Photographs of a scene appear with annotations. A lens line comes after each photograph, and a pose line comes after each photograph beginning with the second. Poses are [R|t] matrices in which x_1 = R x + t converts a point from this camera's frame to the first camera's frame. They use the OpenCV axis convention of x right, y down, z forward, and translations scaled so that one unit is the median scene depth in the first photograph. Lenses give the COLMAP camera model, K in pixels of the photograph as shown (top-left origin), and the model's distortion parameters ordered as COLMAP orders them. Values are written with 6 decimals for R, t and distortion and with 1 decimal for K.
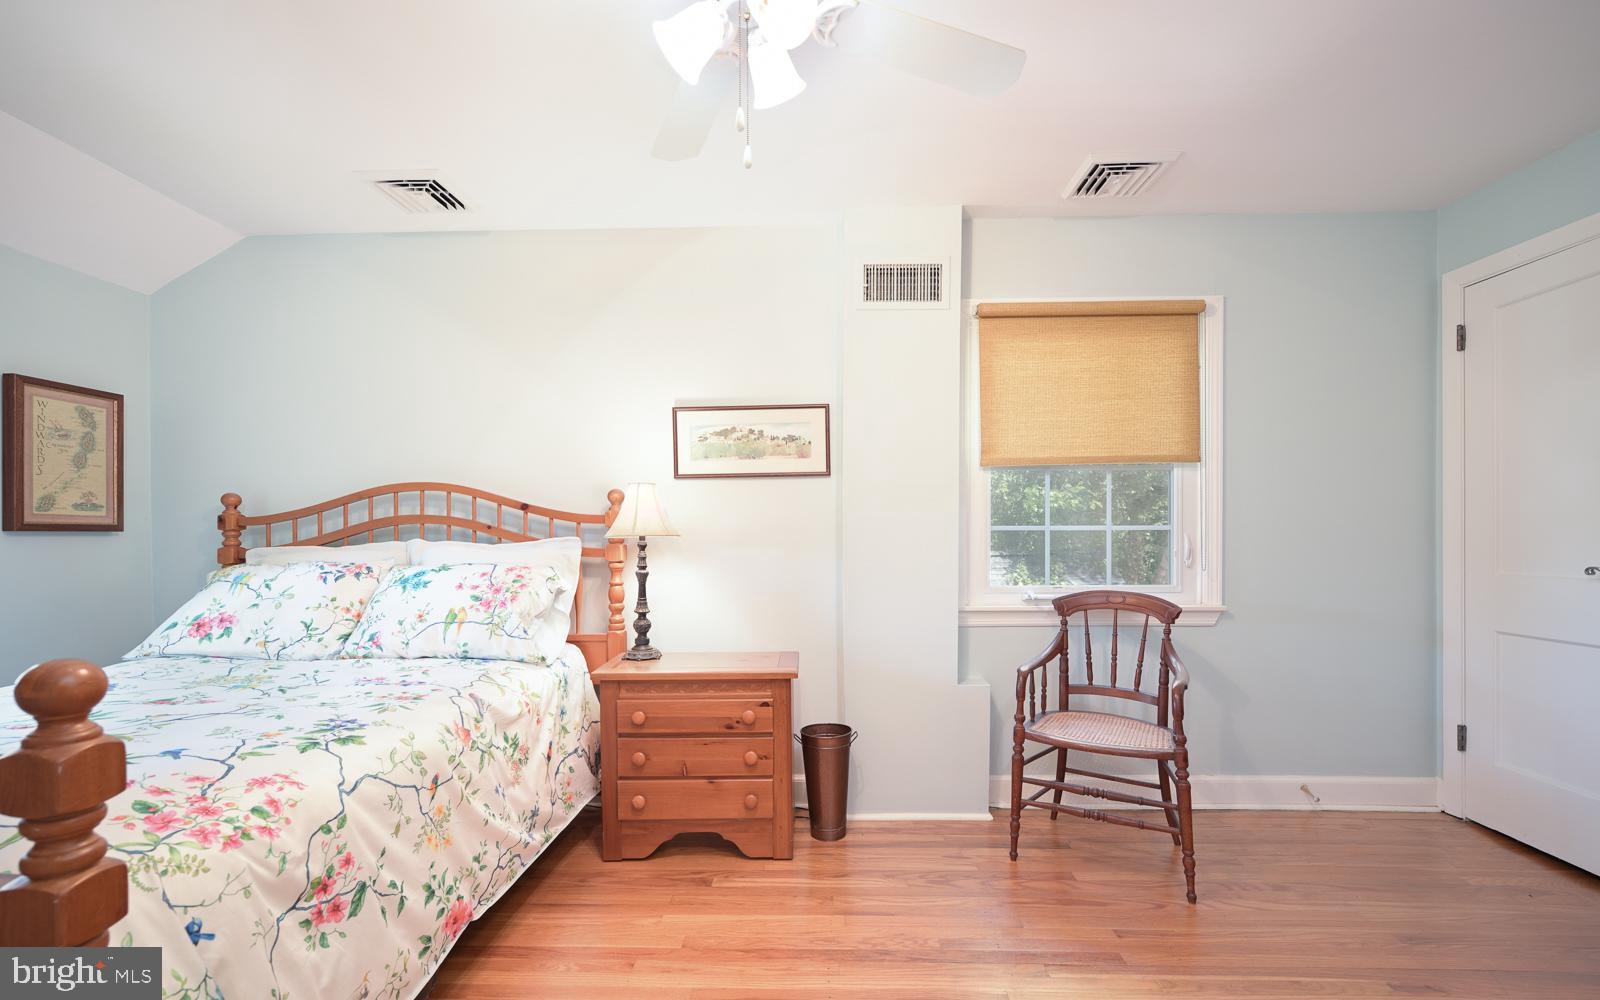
lens RADIAL K [[700.6, 0, 802.5], [0, 700.6, 537.8], [0, 0, 1]] dist [-0.000850, -0.000495]
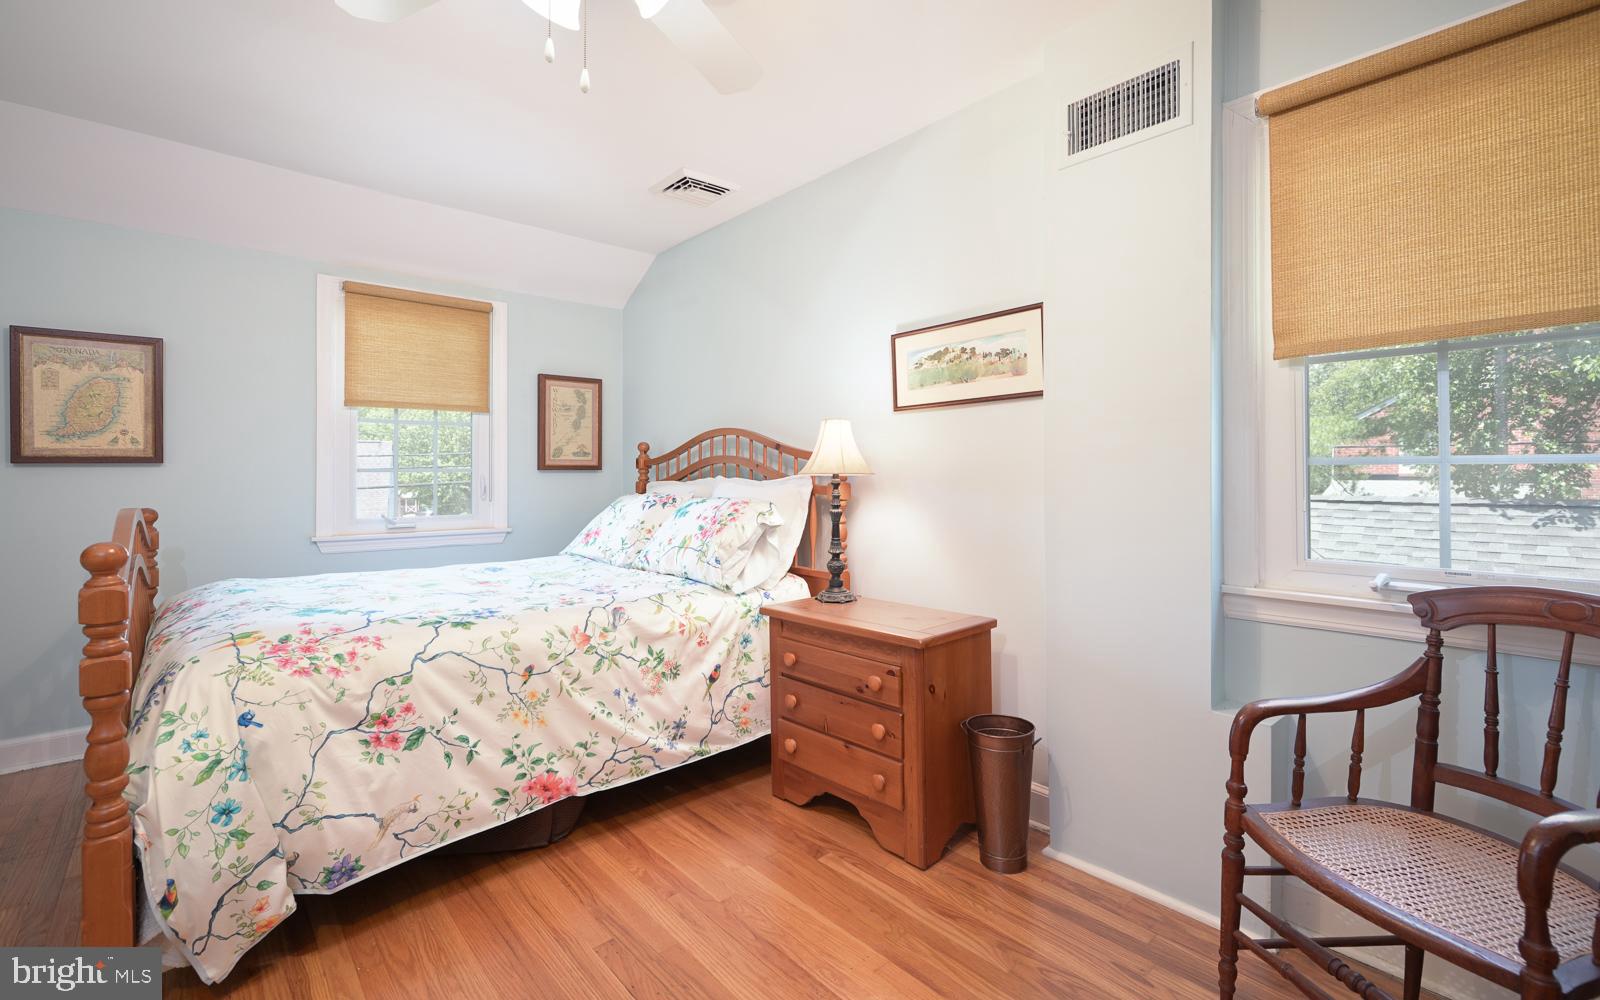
lens RADIAL K [[697.9, 0, 799.6], [0, 697.9, 465.6], [0, 0, 1]] dist [-0.002593, -0.000091]
pose [[0.681835, -0.006453, -0.731478, 0.488387], [-0.001530, 0.999946, -0.010248, -0.004497], [0.731505, 0.008107, 0.681788, 0.338863]]
